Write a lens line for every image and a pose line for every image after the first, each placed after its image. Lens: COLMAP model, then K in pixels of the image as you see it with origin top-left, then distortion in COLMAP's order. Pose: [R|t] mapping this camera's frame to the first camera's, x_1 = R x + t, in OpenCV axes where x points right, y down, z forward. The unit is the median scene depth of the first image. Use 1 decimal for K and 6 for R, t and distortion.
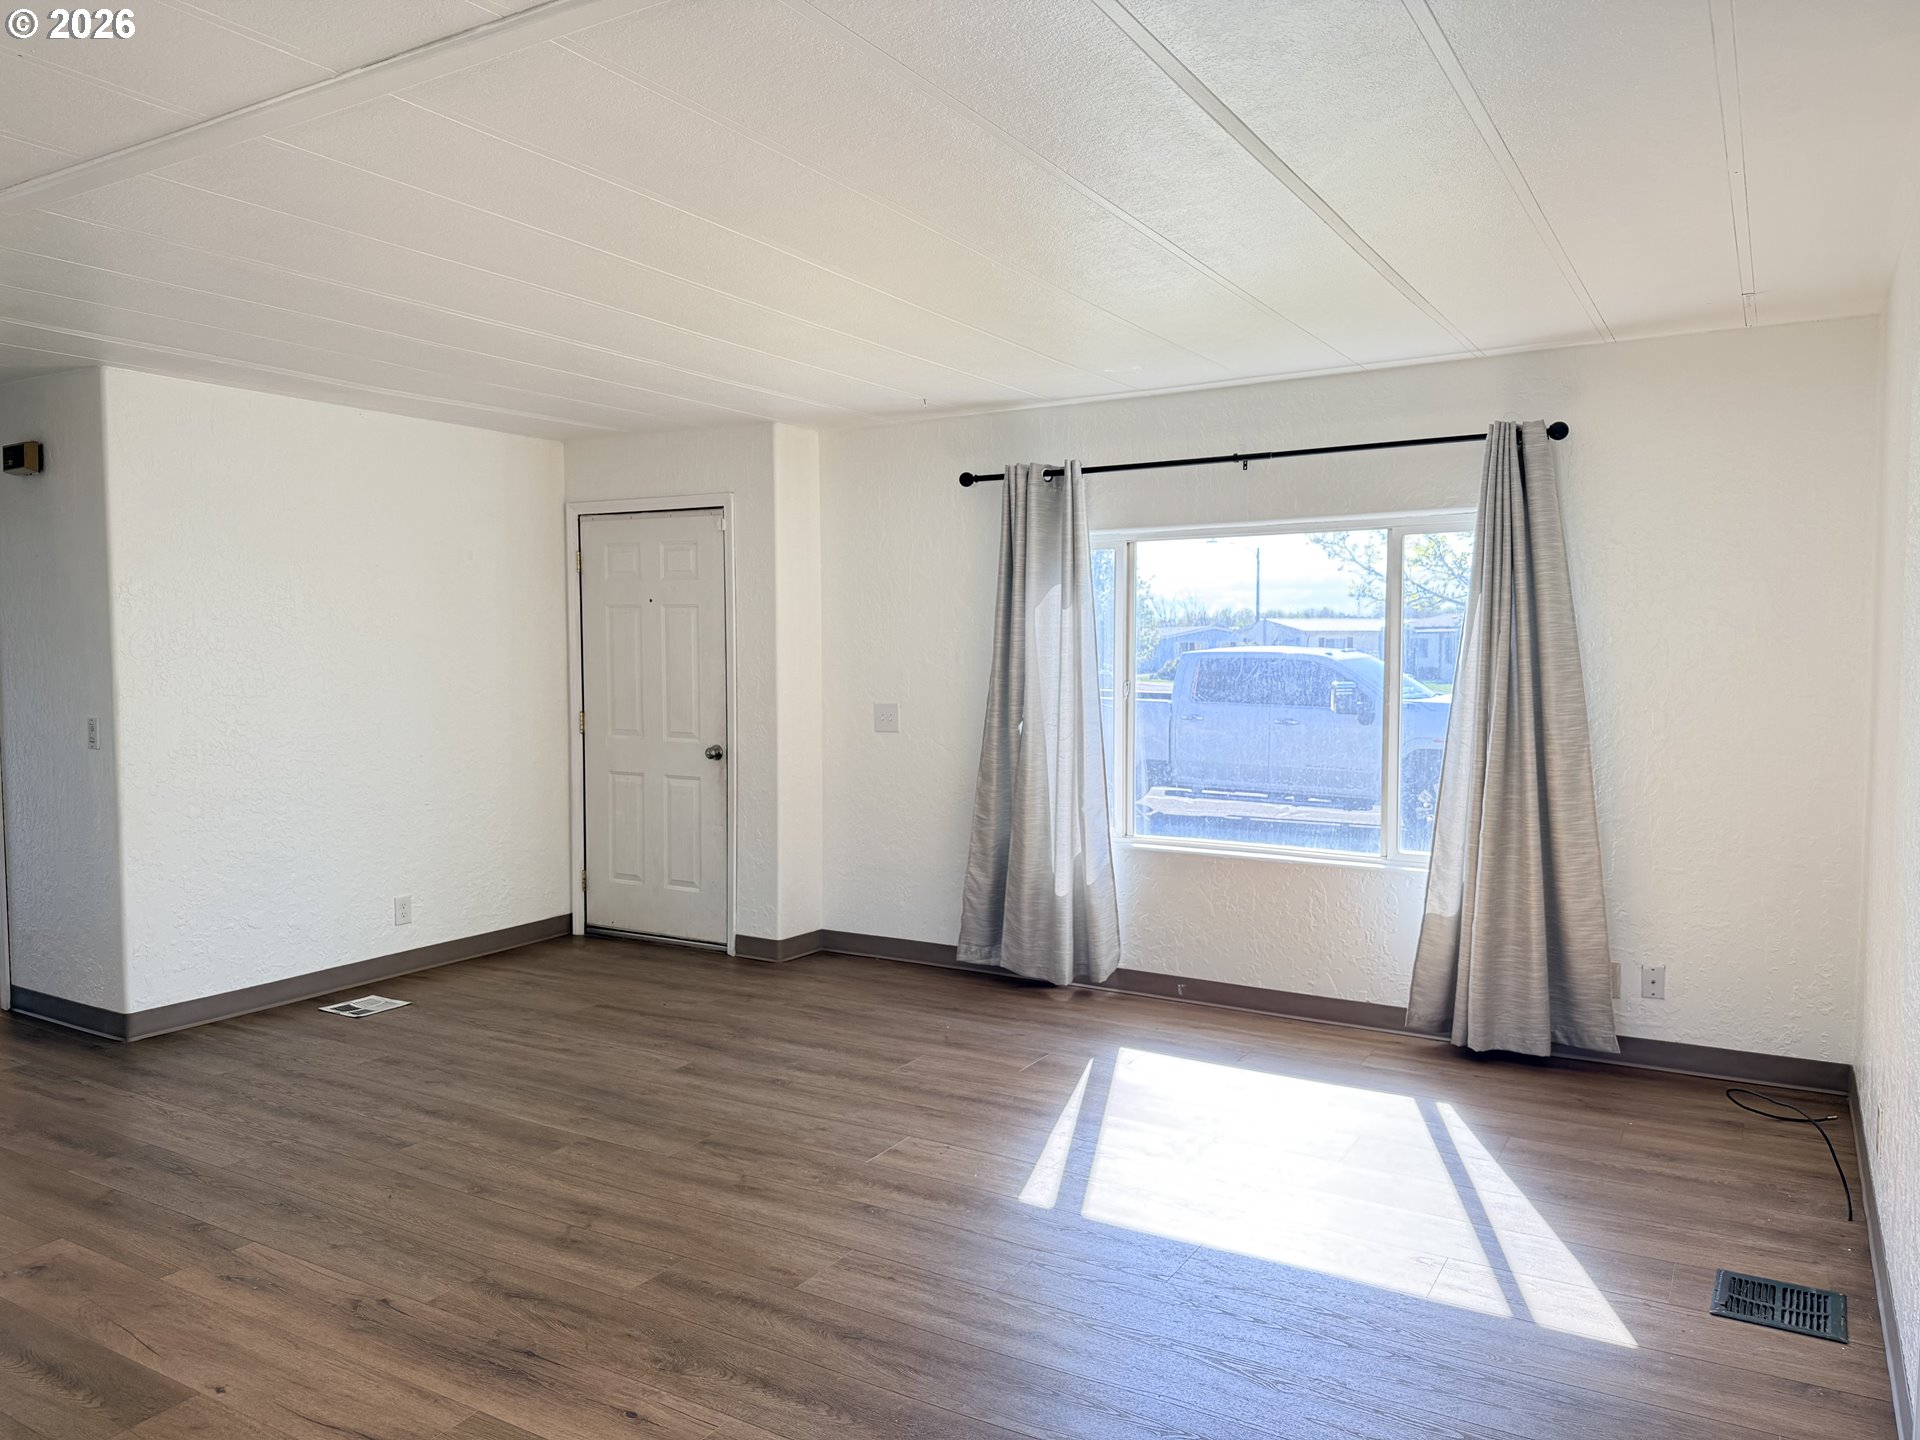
lens RADIAL K [[1366.4, 0, 960.0], [0, 1366.4, 720.0], [0, 0, 1]] dist [-0.002098, -0.092203]
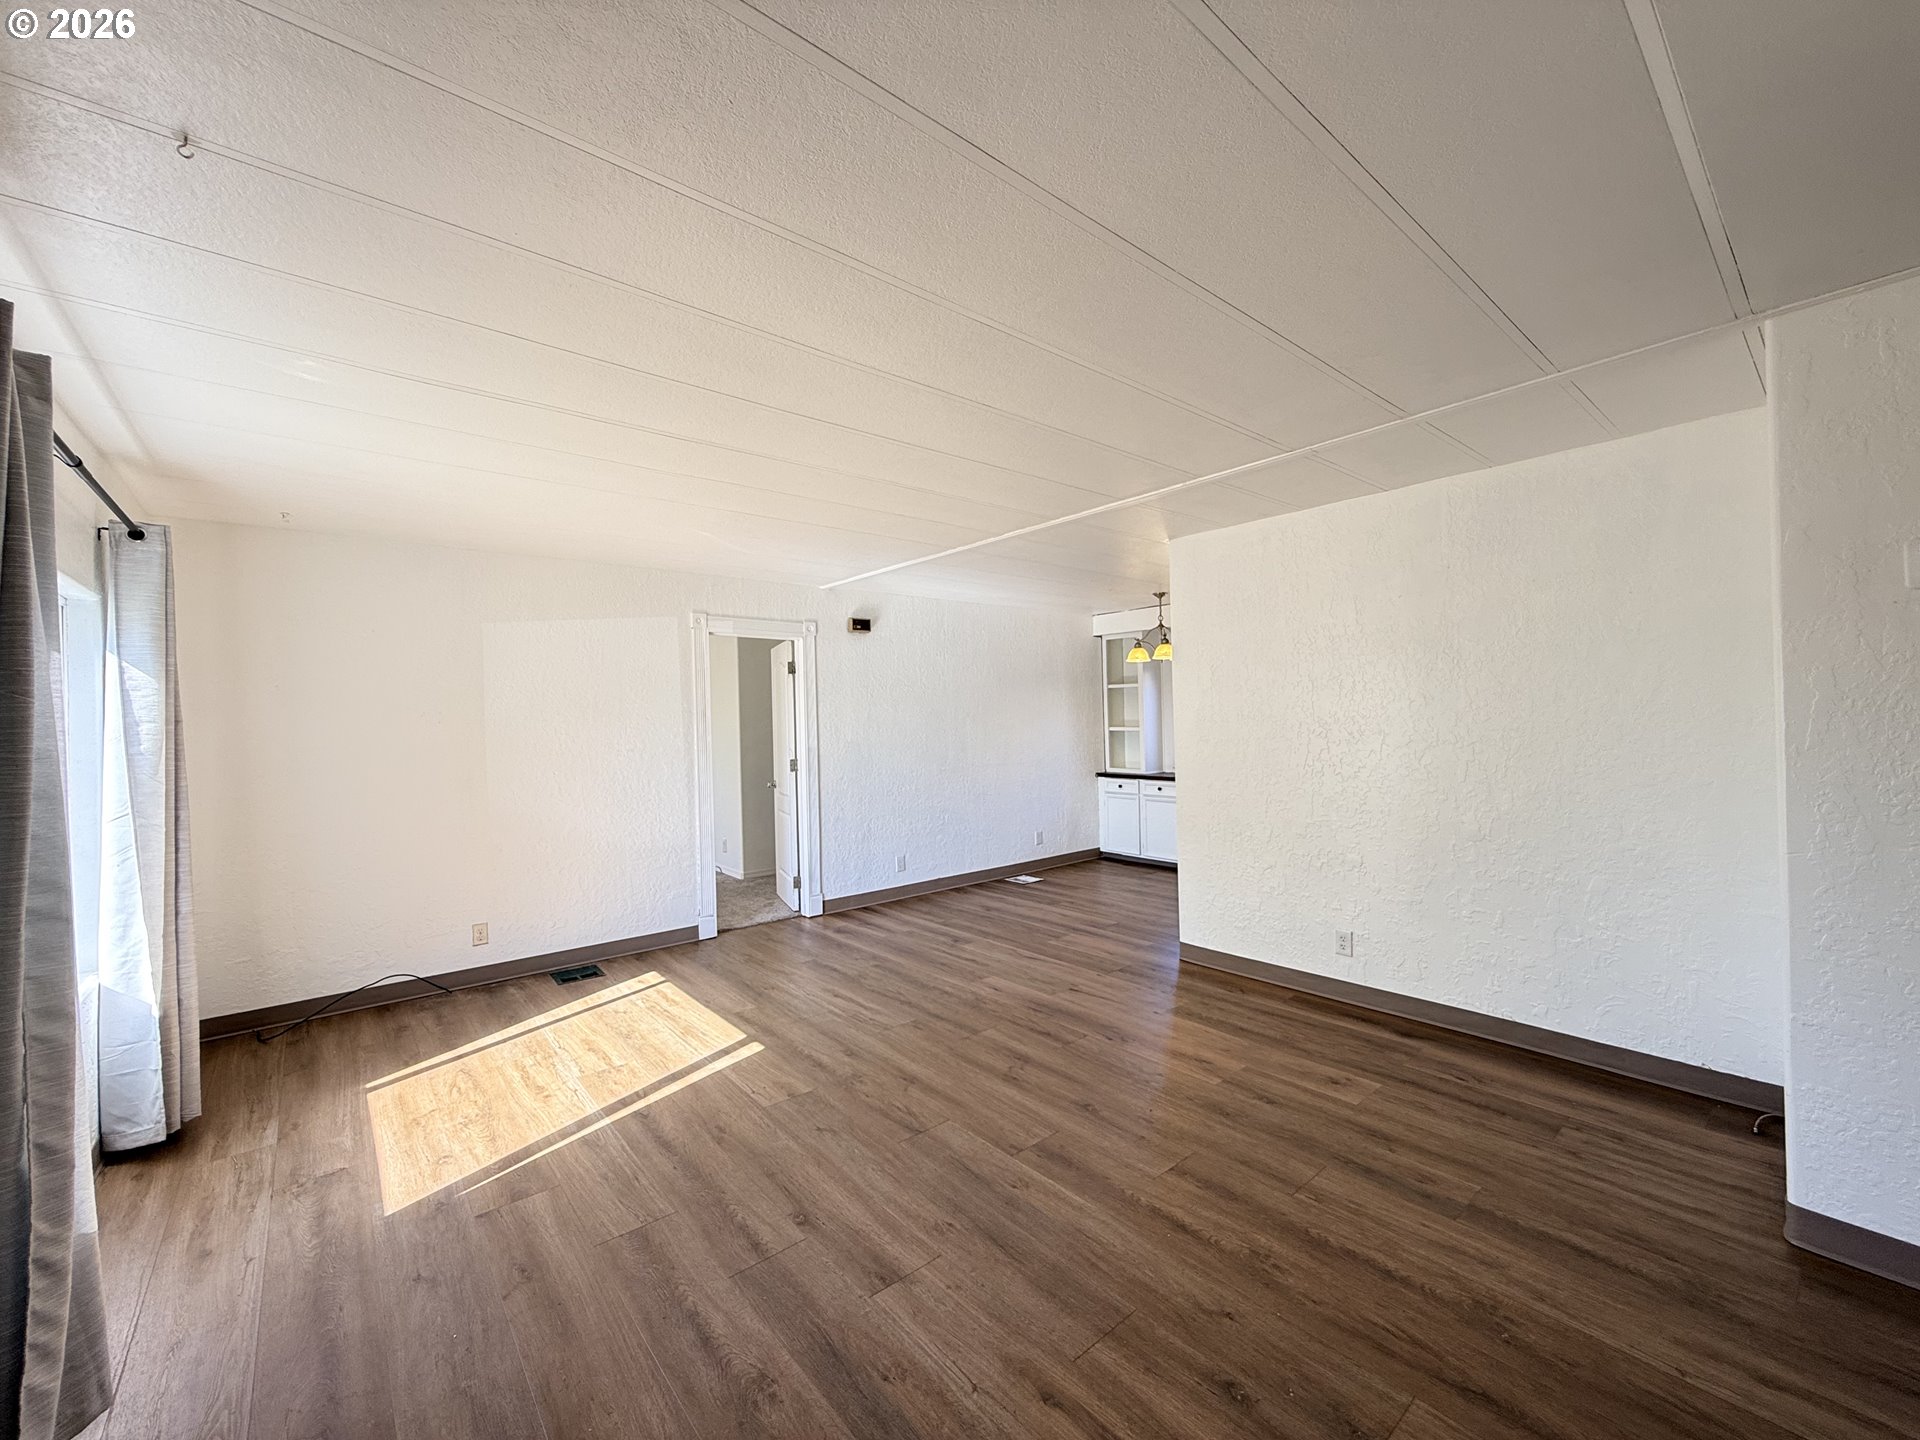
lens RADIAL K [[770.7, 0, 957.1], [0, 770.7, 715.5], [0, 0, 1]] dist [-0.000278, 0.001003]
pose [[-0.945243, 0.020613, 0.325715, -0.518713], [0.039226, 0.997944, 0.050678, -0.103483], [-0.324000, 0.060680, -0.944109, 1.856283]]
